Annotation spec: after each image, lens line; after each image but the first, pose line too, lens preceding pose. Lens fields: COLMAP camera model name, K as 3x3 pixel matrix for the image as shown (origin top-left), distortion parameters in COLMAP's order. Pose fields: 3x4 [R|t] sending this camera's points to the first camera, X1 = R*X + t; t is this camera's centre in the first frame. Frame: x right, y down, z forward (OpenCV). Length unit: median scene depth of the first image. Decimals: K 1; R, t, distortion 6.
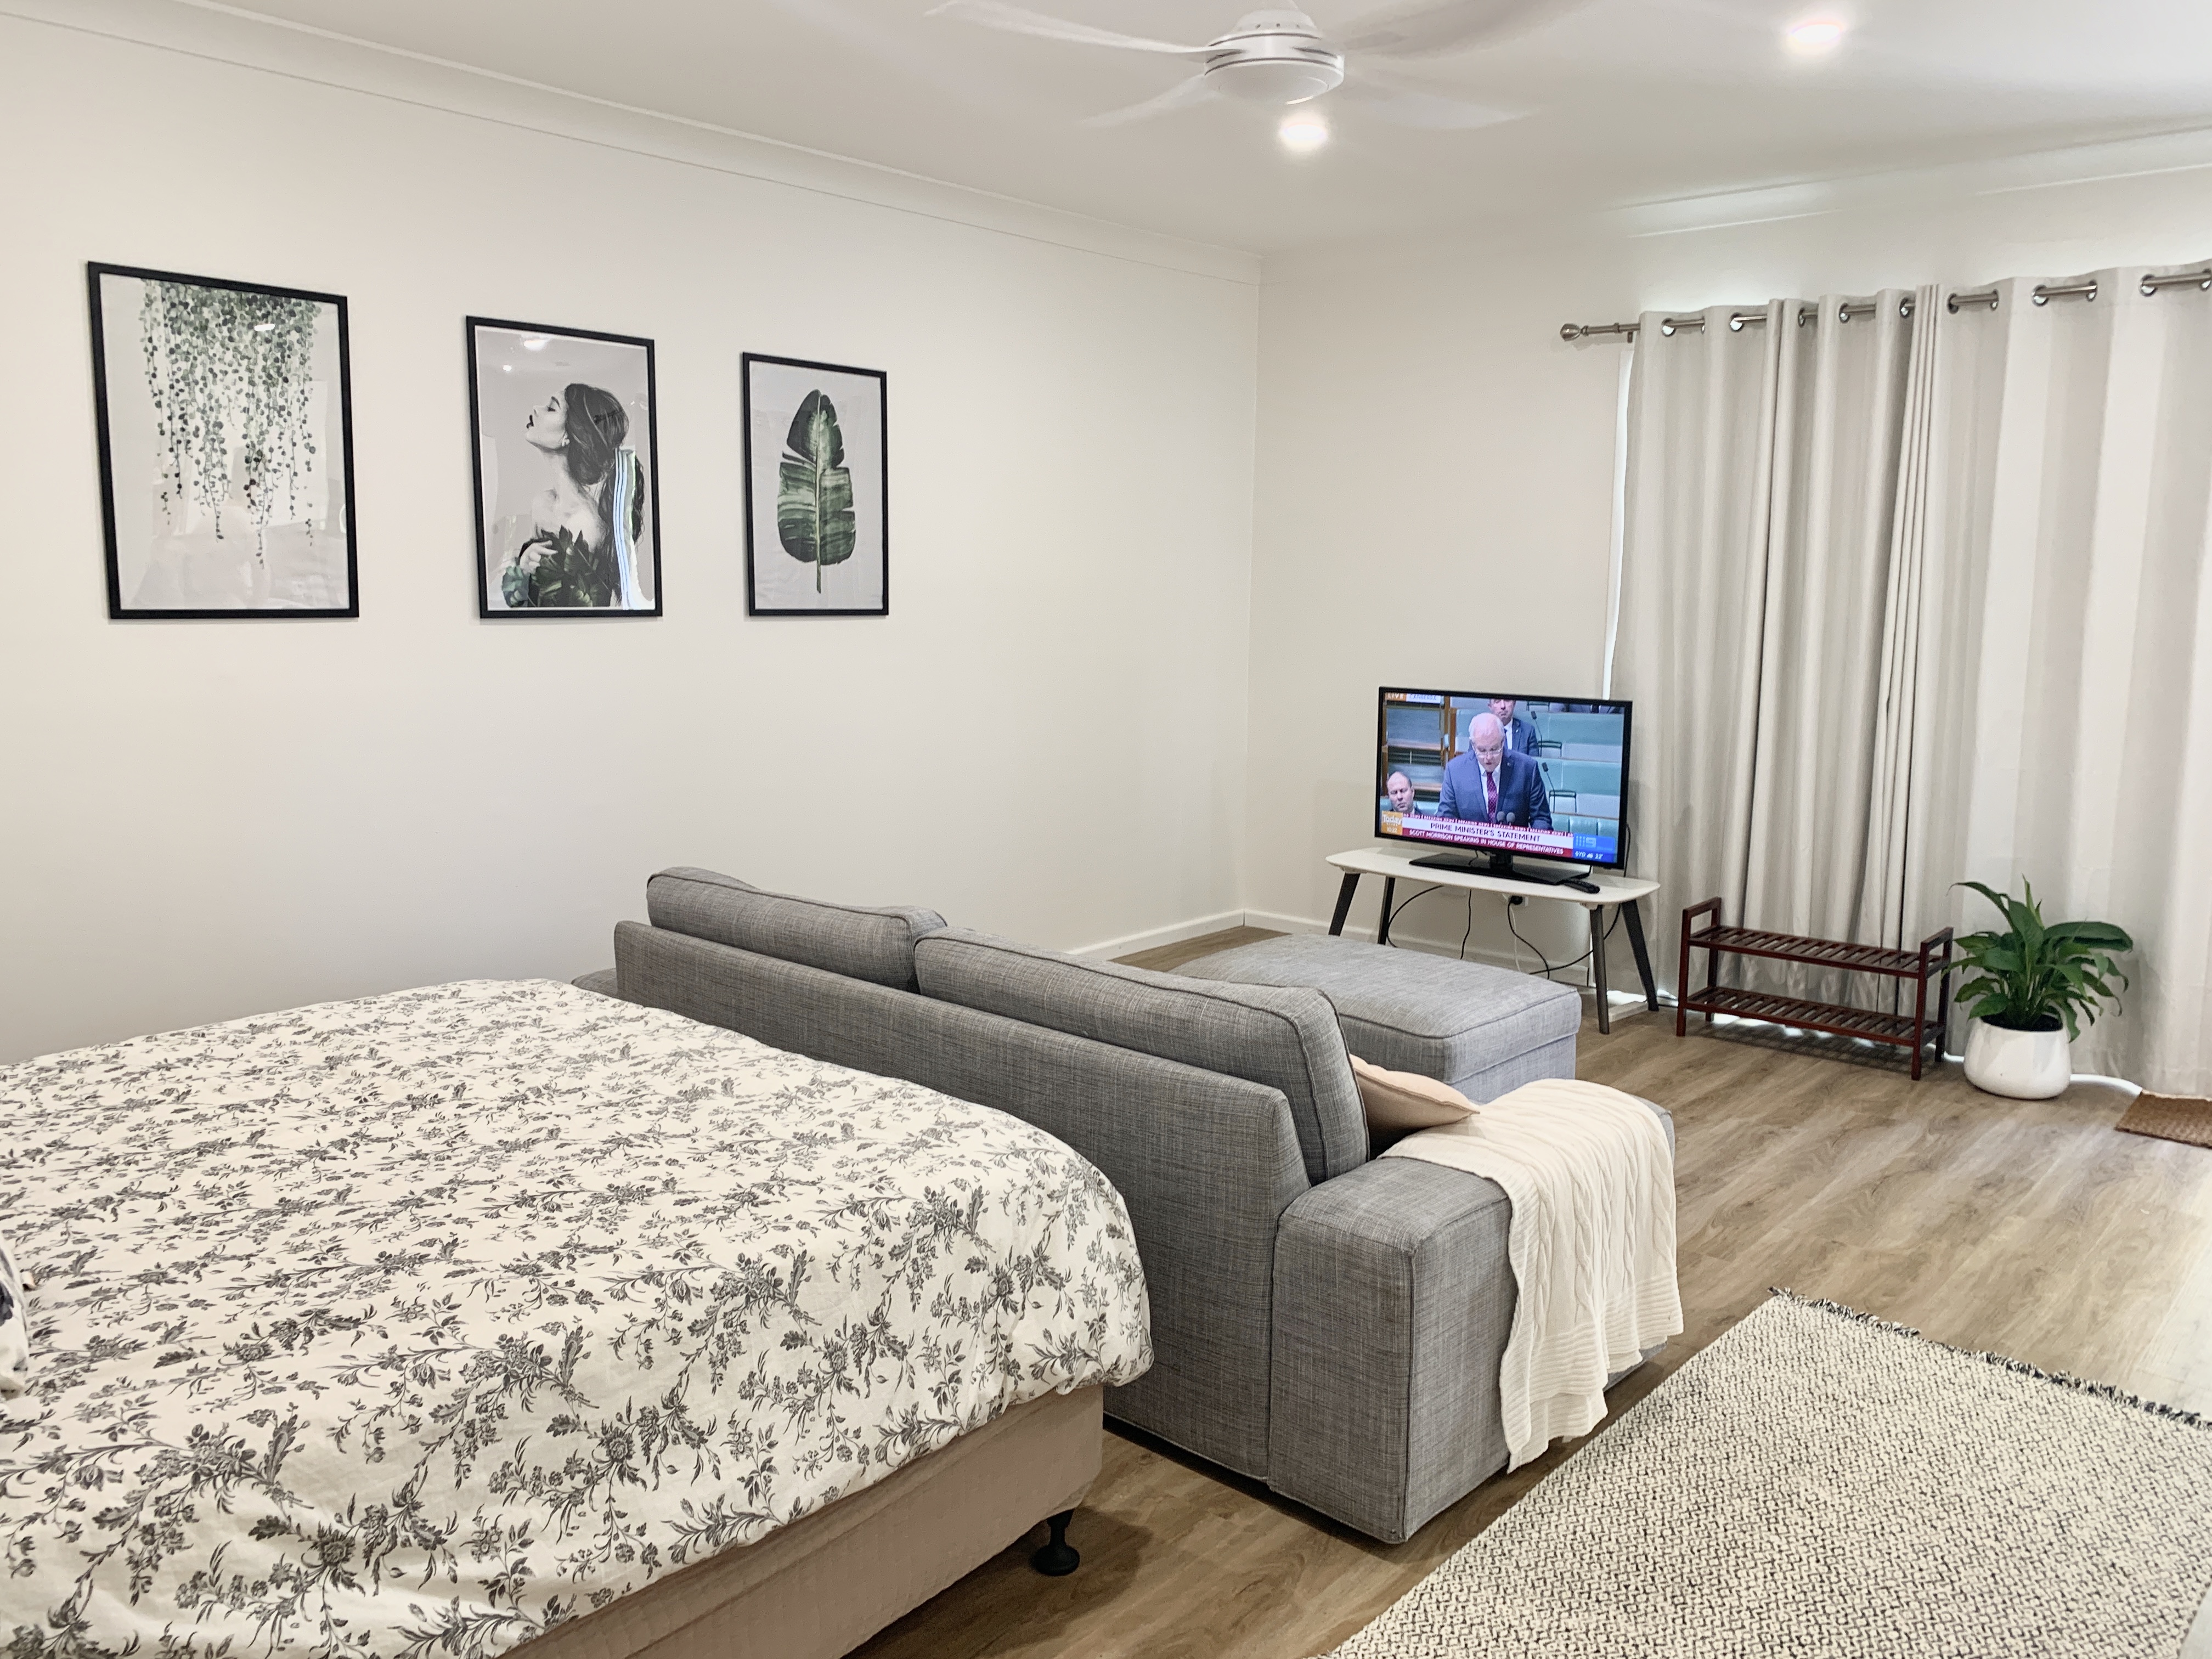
lens RADIAL K [[1770.9, 0, 1109.7], [0, 1770.9, 835.0], [0, 0, 1]] dist [0.067478, -0.052652]
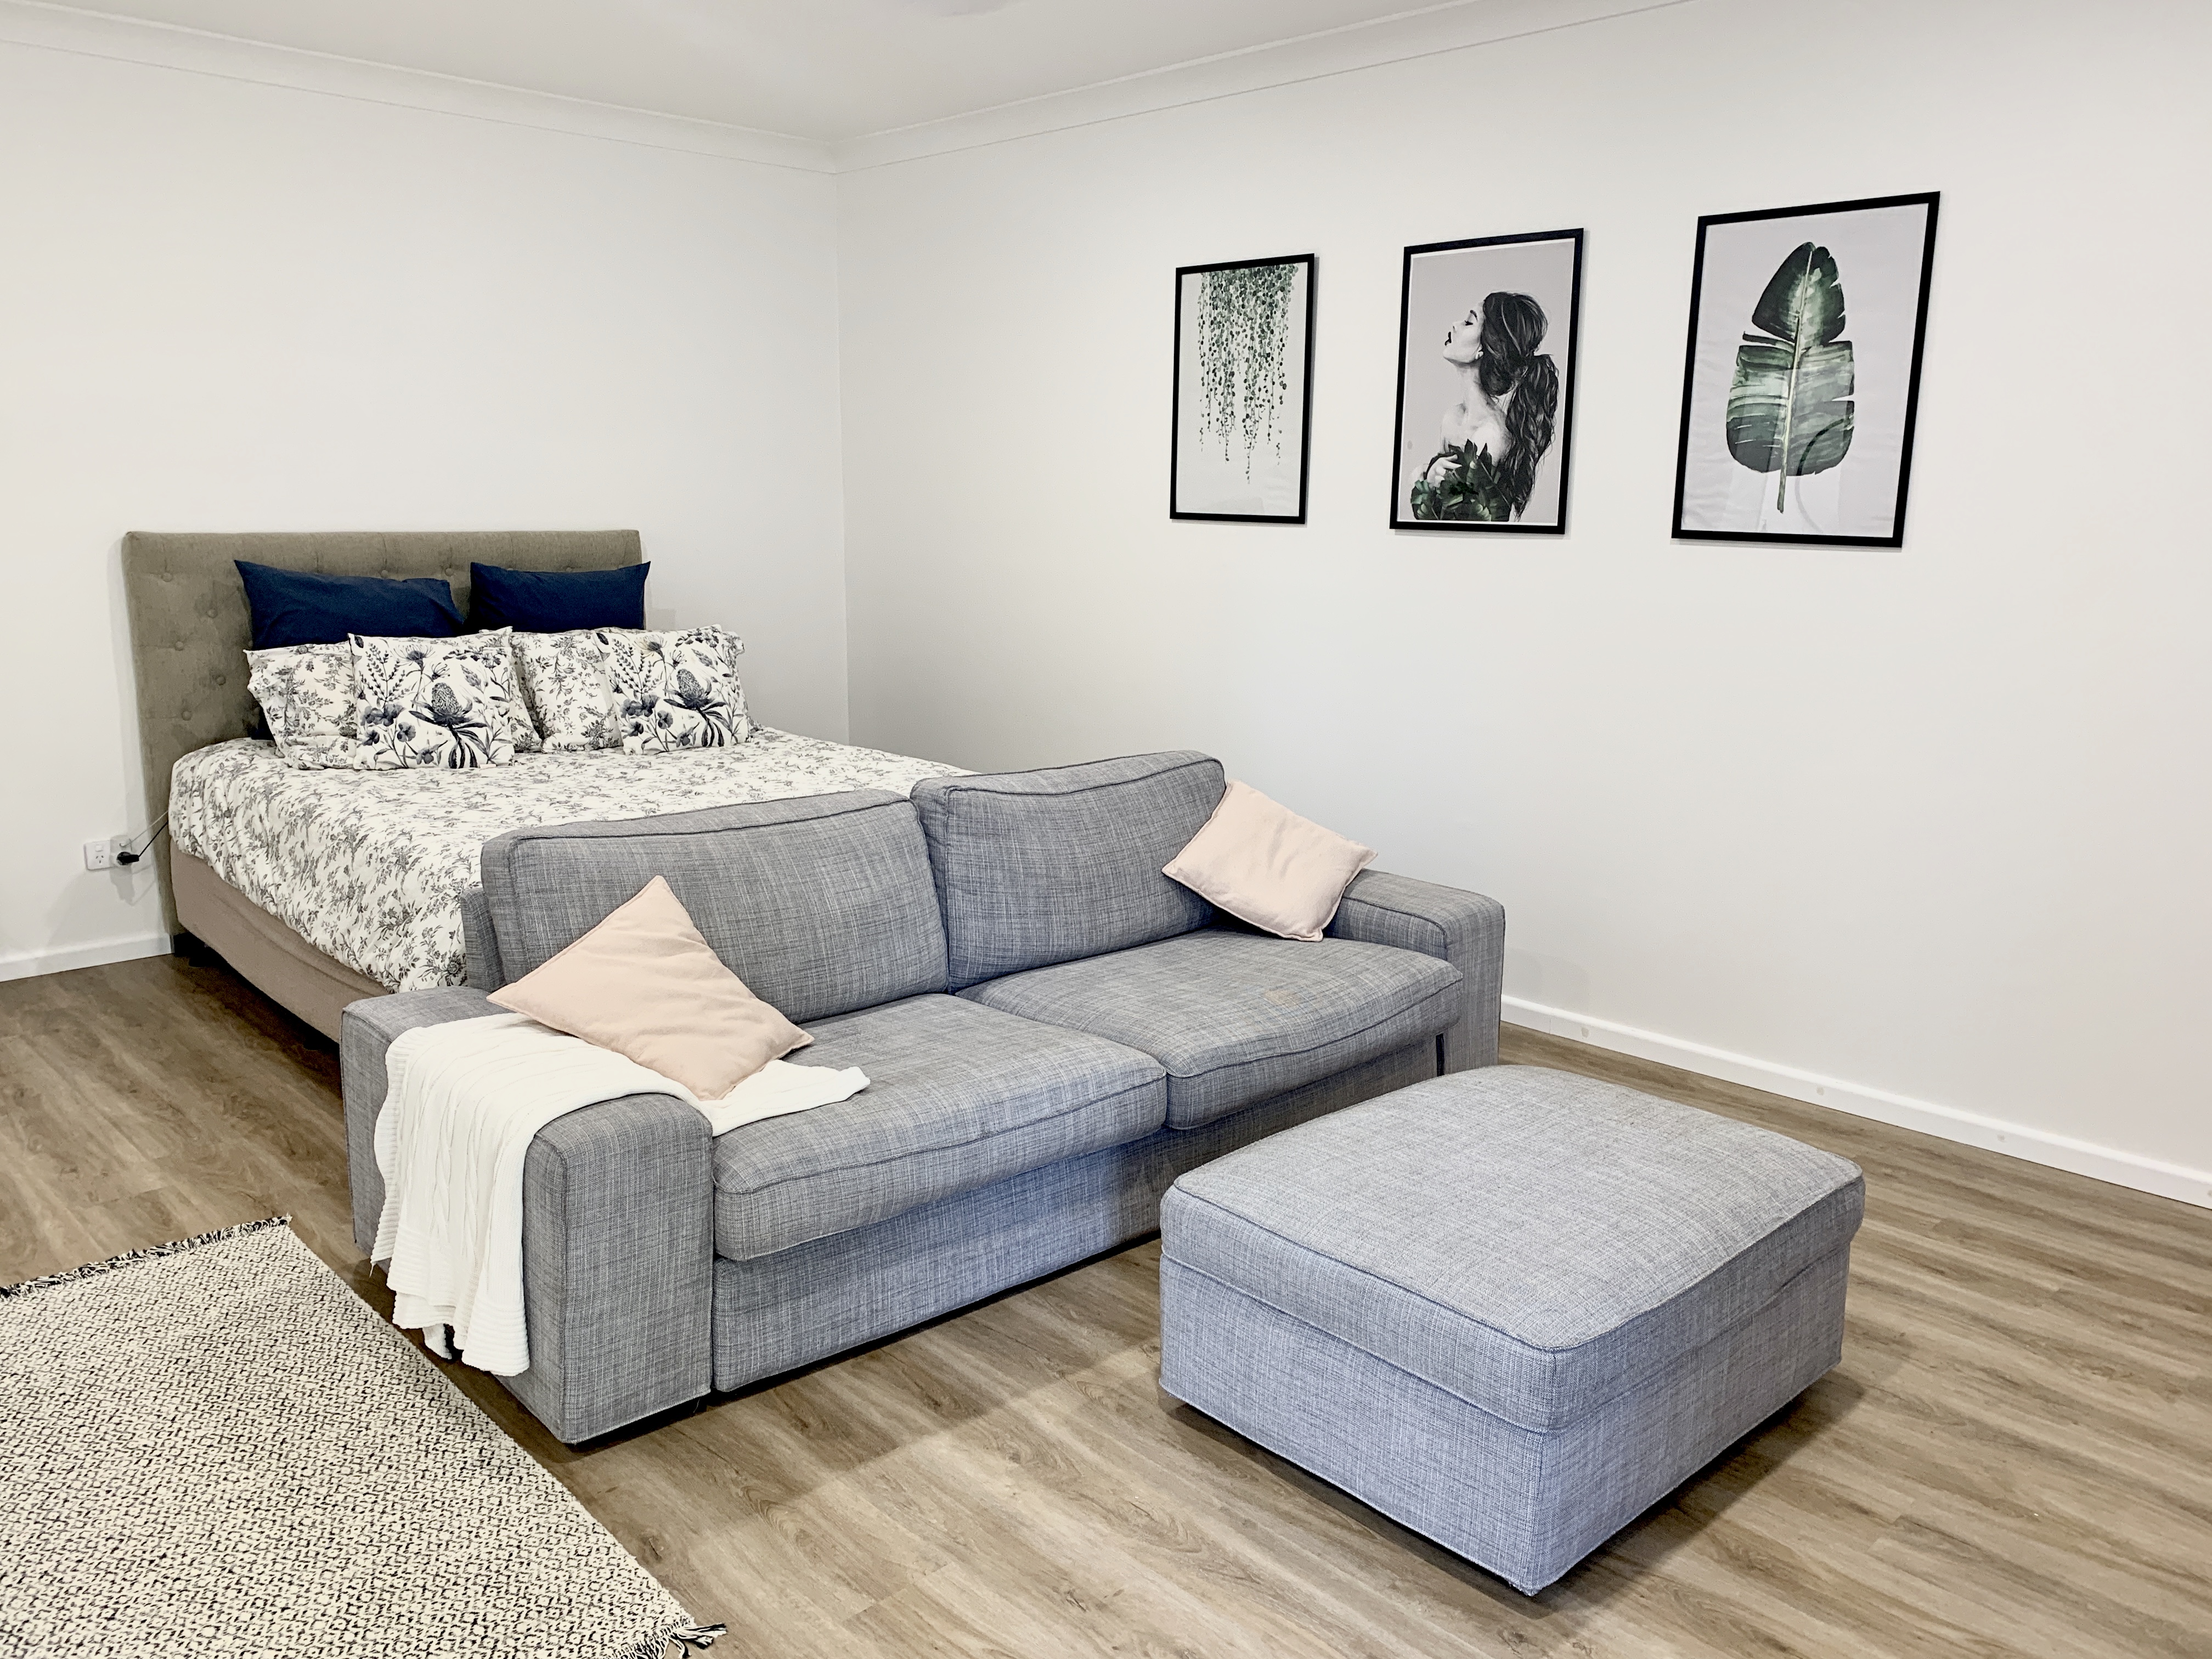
lens RADIAL K [[1770.9, 0, 1109.7], [0, 1770.9, 835.0], [0, 0, 1]] dist [0.067478, -0.052652]
pose [[-0.097210, 0.184163, -0.978077, 0.739269], [-0.161407, 0.966805, 0.198082, -0.123576], [0.982089, 0.177124, -0.064258, 0.904174]]
